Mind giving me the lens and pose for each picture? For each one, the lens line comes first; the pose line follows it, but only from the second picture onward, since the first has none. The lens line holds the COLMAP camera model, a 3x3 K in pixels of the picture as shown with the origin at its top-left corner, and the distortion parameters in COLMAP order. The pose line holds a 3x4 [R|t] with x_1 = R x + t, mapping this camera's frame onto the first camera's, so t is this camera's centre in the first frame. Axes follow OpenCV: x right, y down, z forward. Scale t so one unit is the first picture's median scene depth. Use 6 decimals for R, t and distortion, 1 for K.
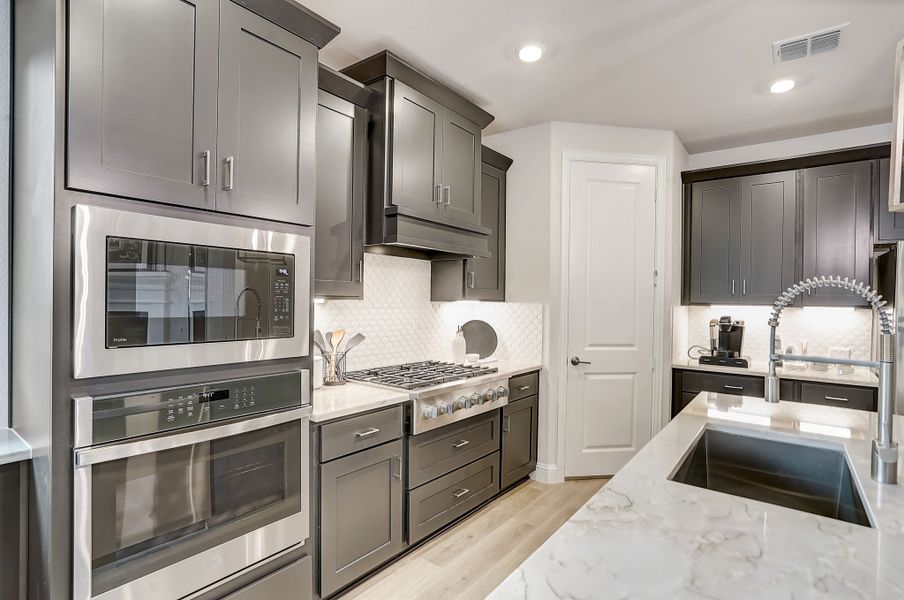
lens RADIAL K [[449.6, 0, 452.0], [0, 449.6, 300.0], [0, 0, 1]] dist [-0.053373, 0.000226]
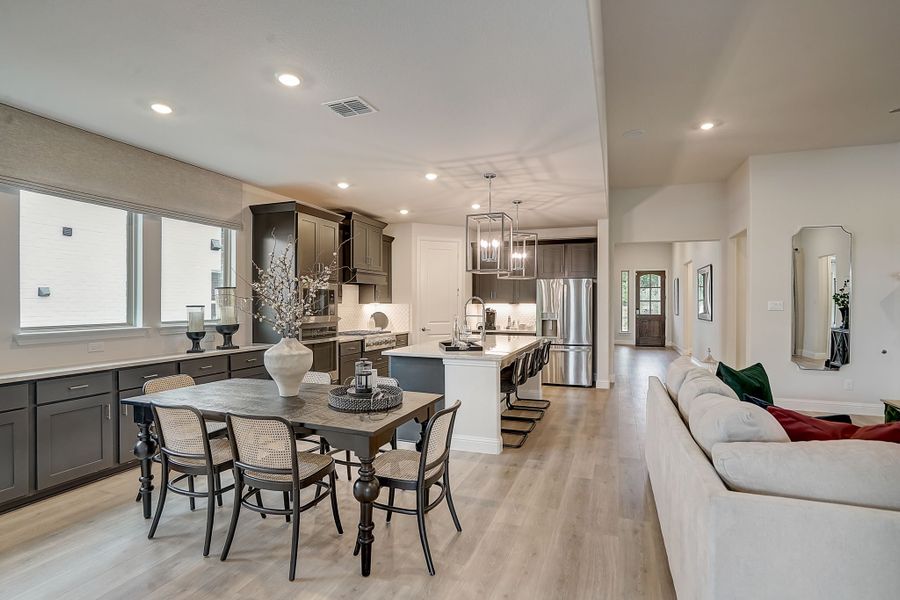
lens RADIAL K [[442.5, 0, 450.0], [0, 442.5, 300.0], [0, 0, 1]] dist [-0.027562, 0.000537]
pose [[0.955932, -0.013621, 0.293271, -0.250917], [0.014728, 0.999890, -0.001565, -0.004917], [-0.293217, 0.005816, 0.956028, -1.180873]]
